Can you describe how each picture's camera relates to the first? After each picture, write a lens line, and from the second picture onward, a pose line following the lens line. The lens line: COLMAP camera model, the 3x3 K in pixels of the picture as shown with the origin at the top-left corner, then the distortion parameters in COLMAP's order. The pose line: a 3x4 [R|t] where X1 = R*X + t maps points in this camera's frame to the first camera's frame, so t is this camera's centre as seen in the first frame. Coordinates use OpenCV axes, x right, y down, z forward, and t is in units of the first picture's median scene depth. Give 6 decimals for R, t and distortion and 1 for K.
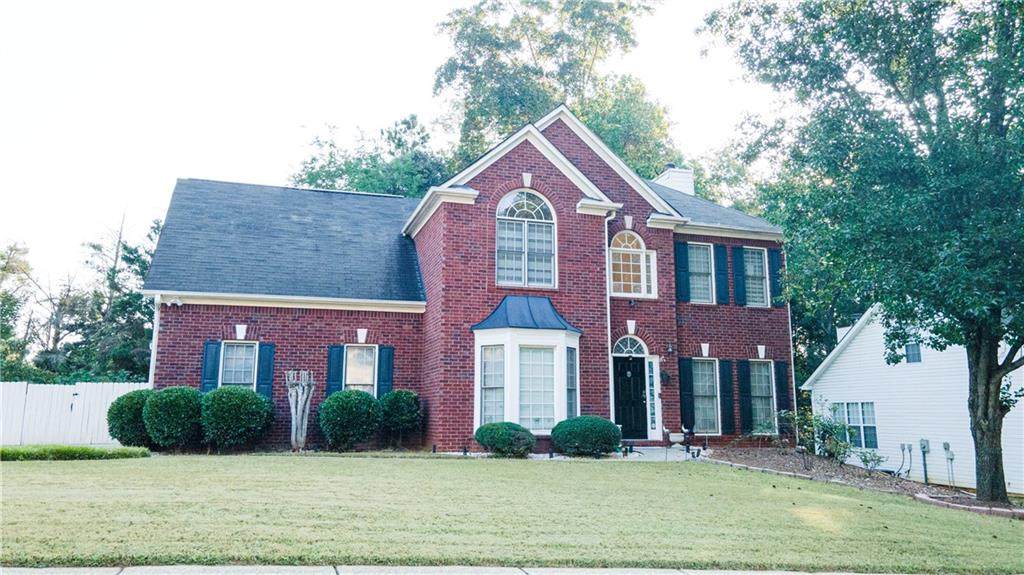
lens RADIAL K [[677.2, 0, 512.7], [0, 677.2, 285.6], [0, 0, 1]] dist [0.022208, 0.001603]
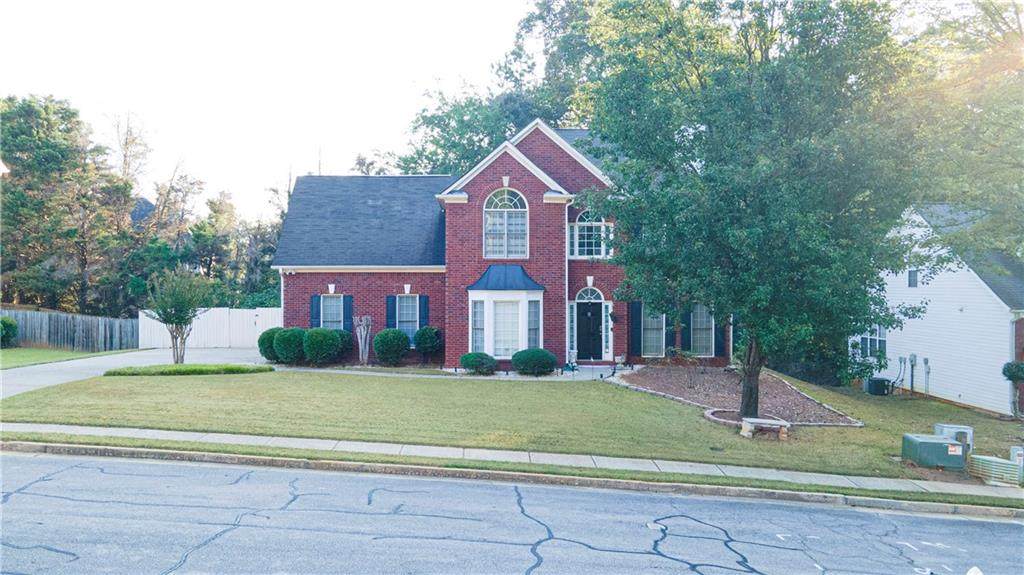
lens RADIAL K [[677.2, 0, 512.1], [0, 677.2, 287.8], [0, 0, 1]] dist [0.022208, 0.001603]
pose [[0.965978, 0.000671, -0.258625, 0.391849], [0.045970, 0.983627, 0.174254, -0.180173], [0.254508, -0.180214, 0.950131, -0.371756]]
